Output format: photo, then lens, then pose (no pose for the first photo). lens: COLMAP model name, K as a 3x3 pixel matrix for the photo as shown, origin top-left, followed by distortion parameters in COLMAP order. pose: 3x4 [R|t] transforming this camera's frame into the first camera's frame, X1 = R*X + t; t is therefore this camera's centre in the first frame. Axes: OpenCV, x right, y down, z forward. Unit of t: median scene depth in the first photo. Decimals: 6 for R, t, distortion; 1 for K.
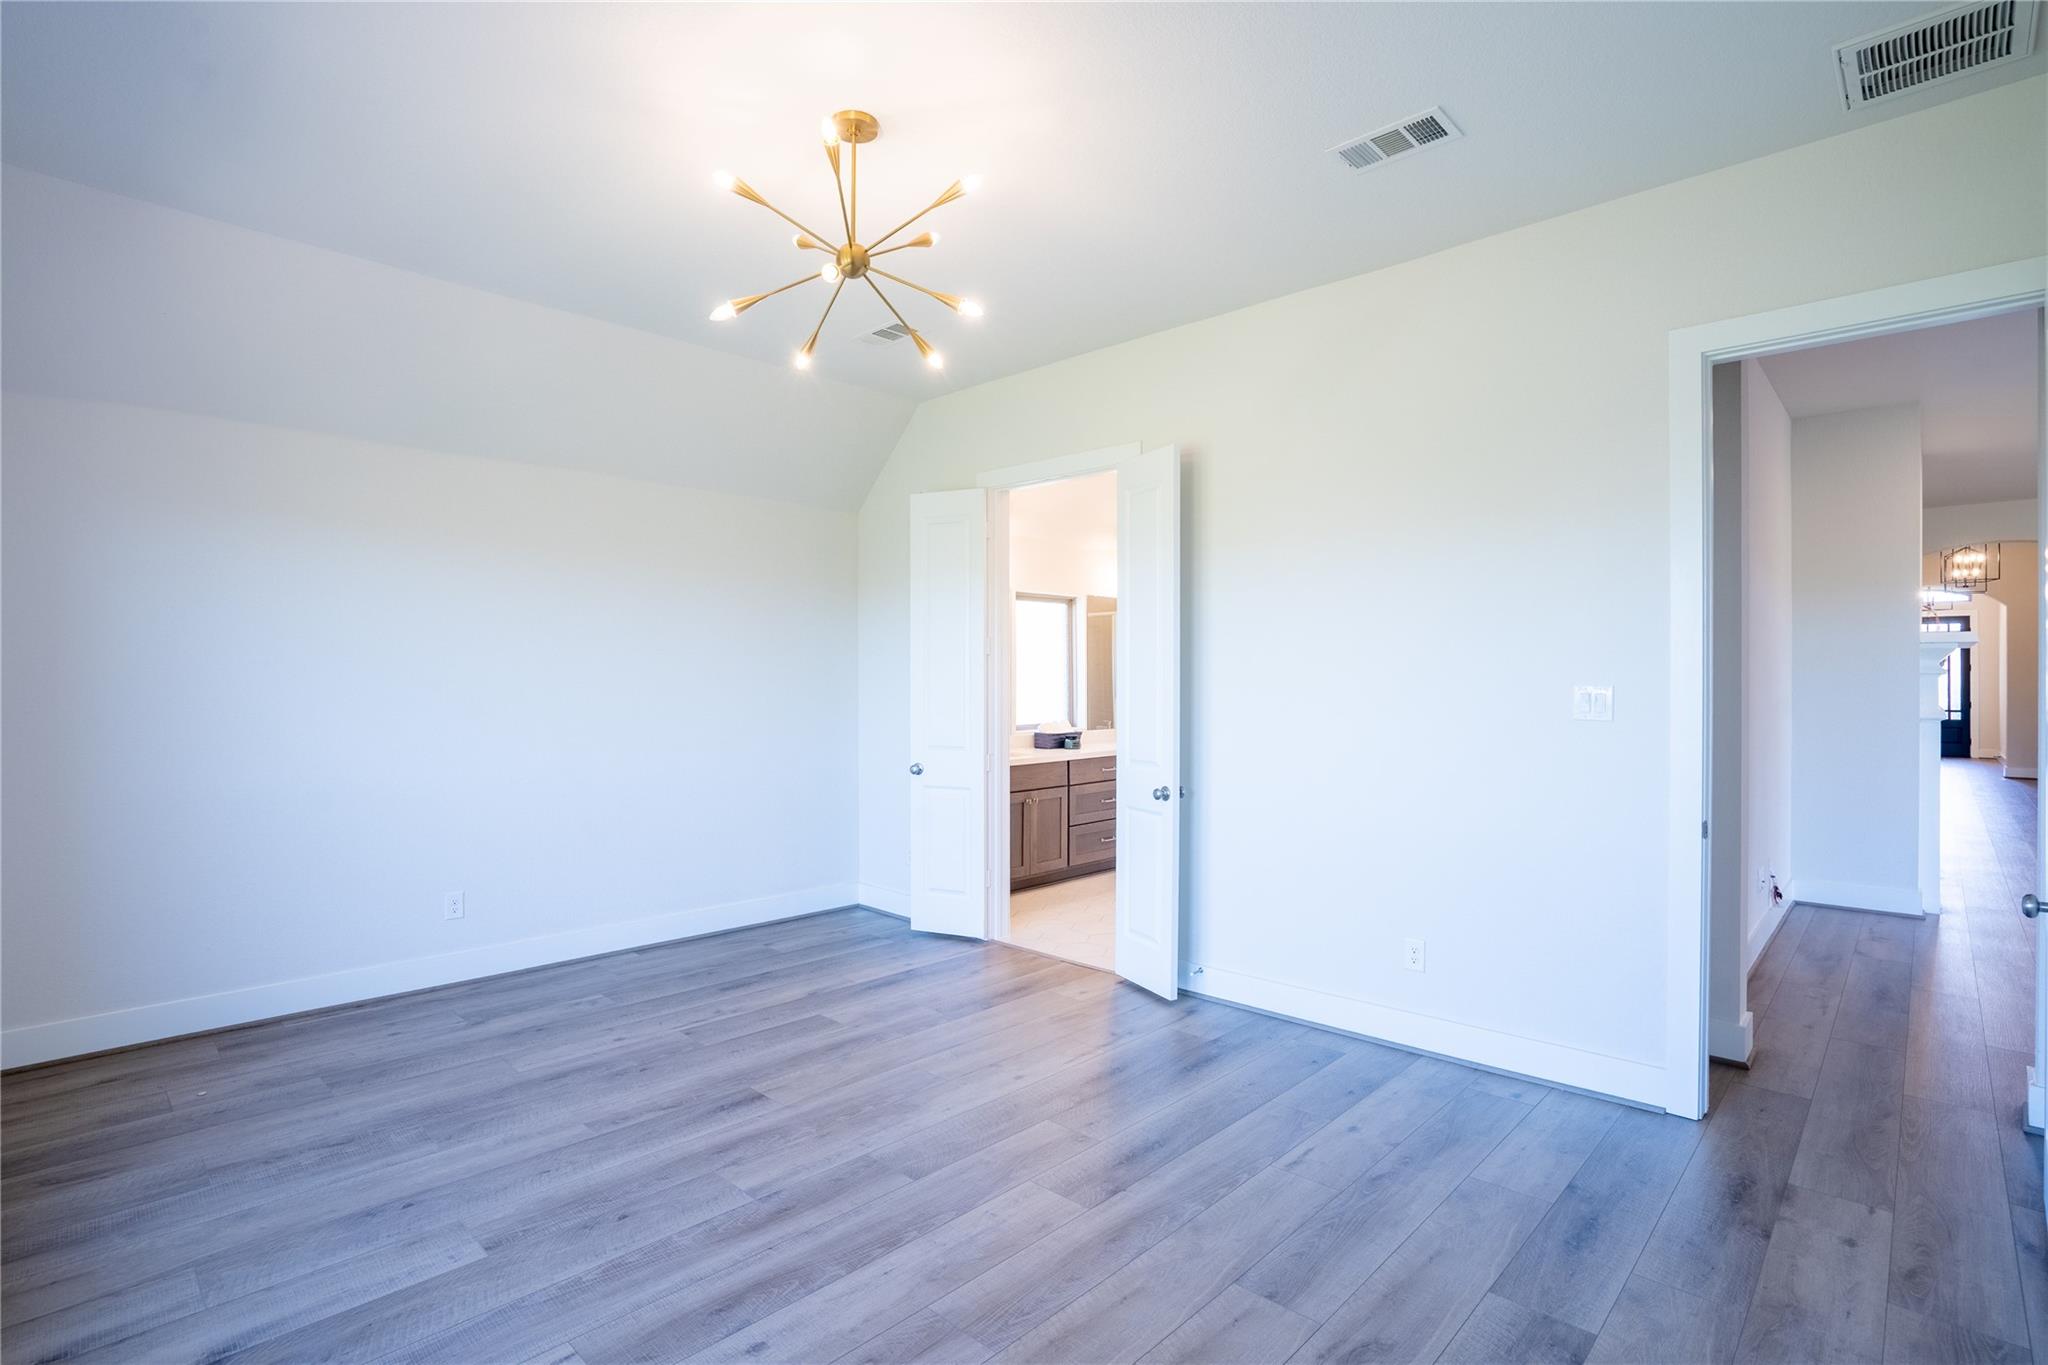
lens RADIAL K [[975.9, 0, 1023.7], [0, 975.9, 675.7], [0, 0, 1]] dist [-0.058360, 0.024209]
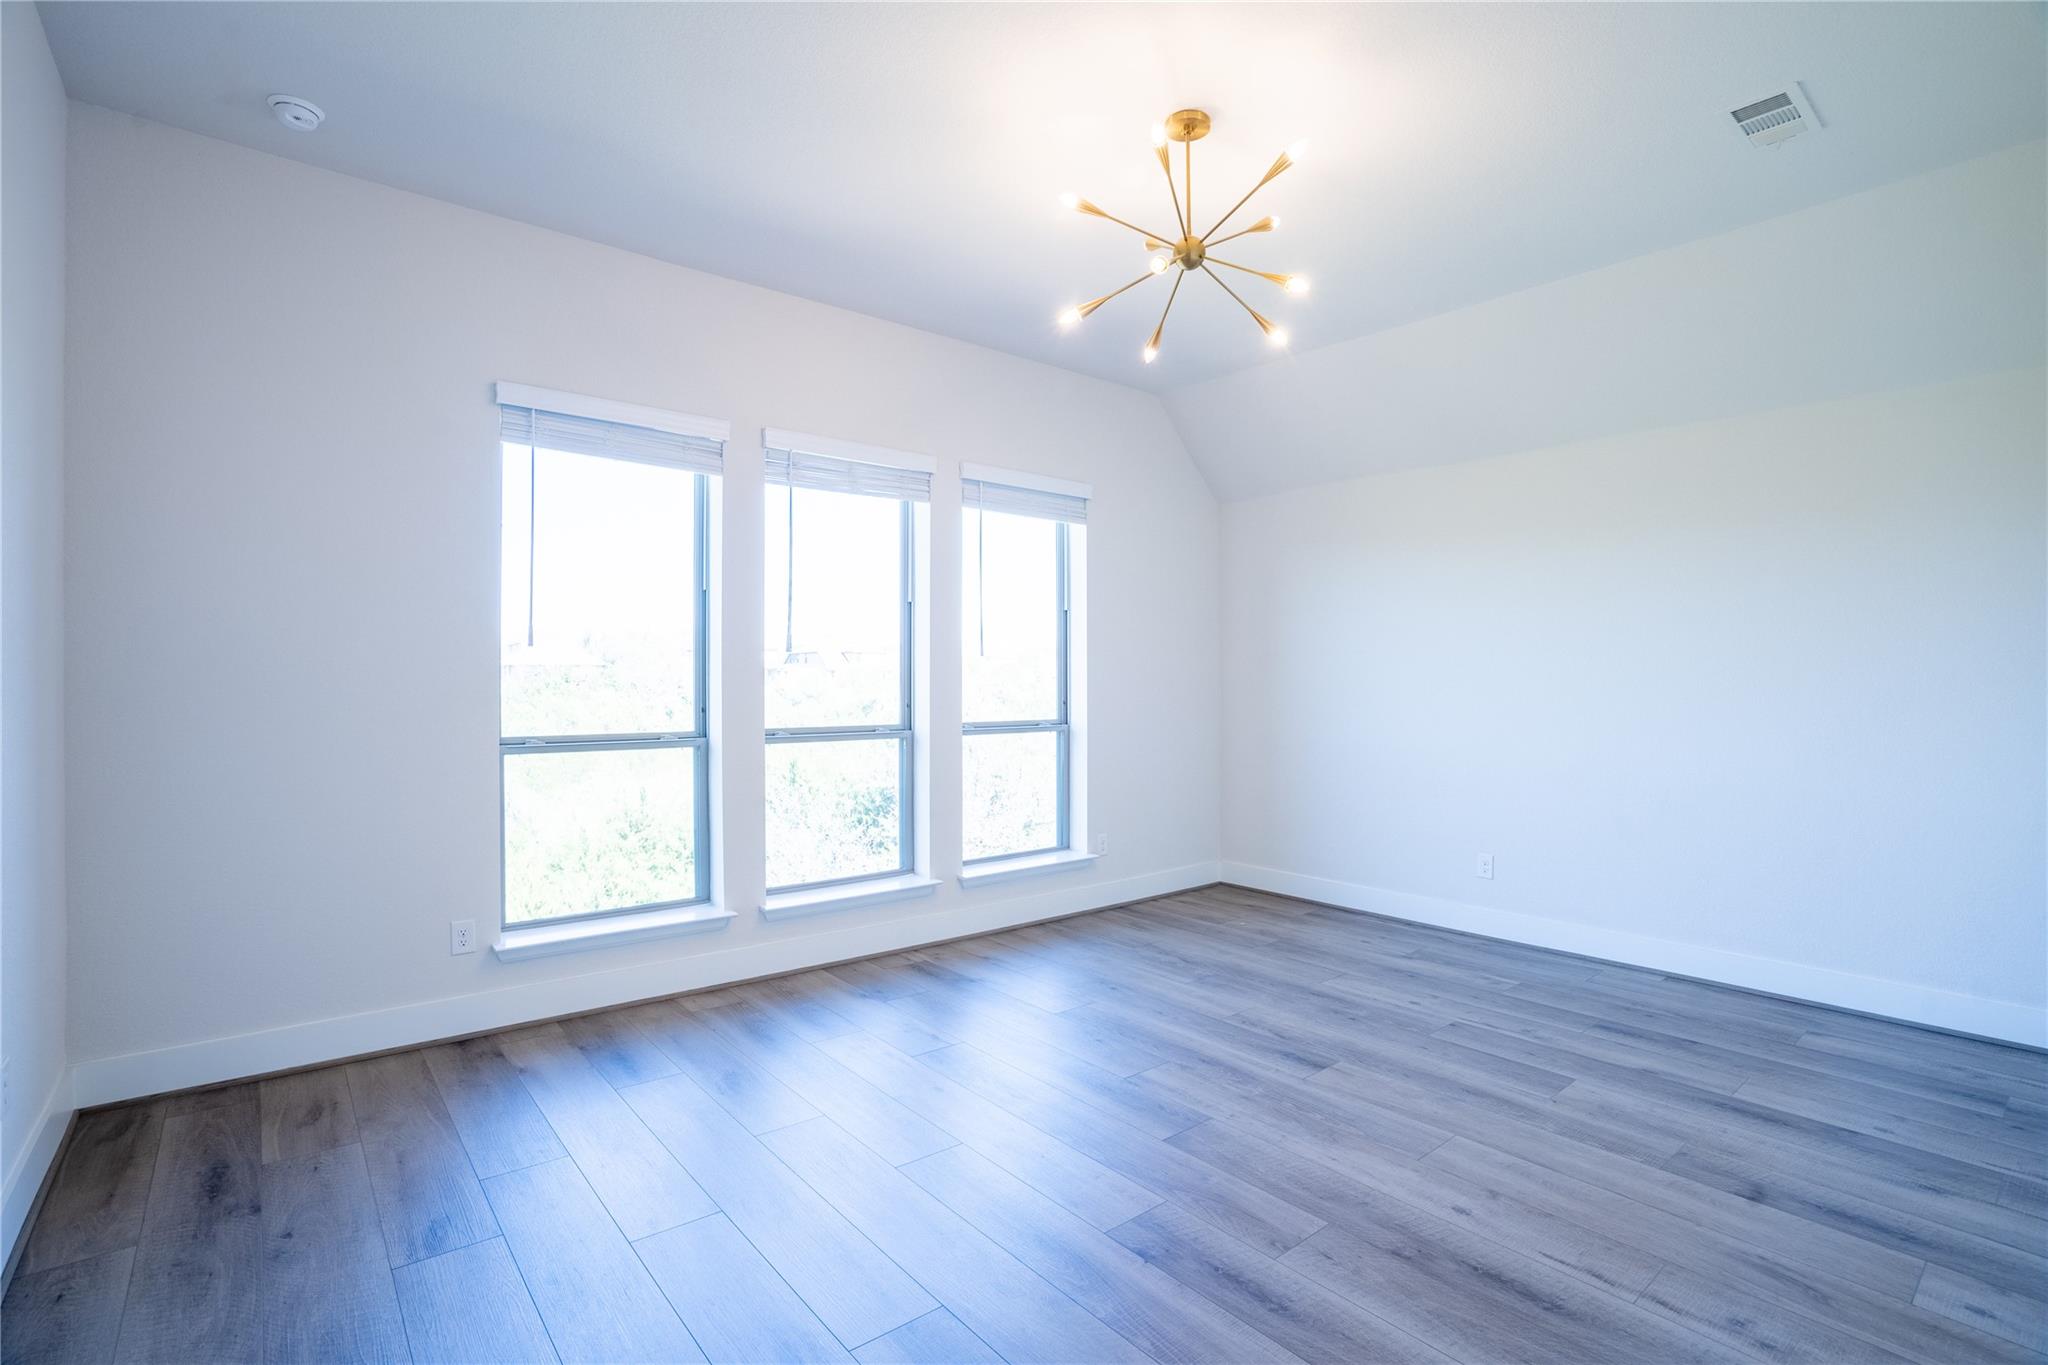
lens RADIAL K [[975.9, 0, 1023.7], [0, 975.9, 675.7], [0, 0, 1]] dist [-0.058360, 0.024209]
pose [[-0.120729, -0.002340, -0.992683, 0.644846], [0.002203, 0.999994, -0.002626, 0.027640], [0.992683, -0.002504, -0.120723, 0.693558]]
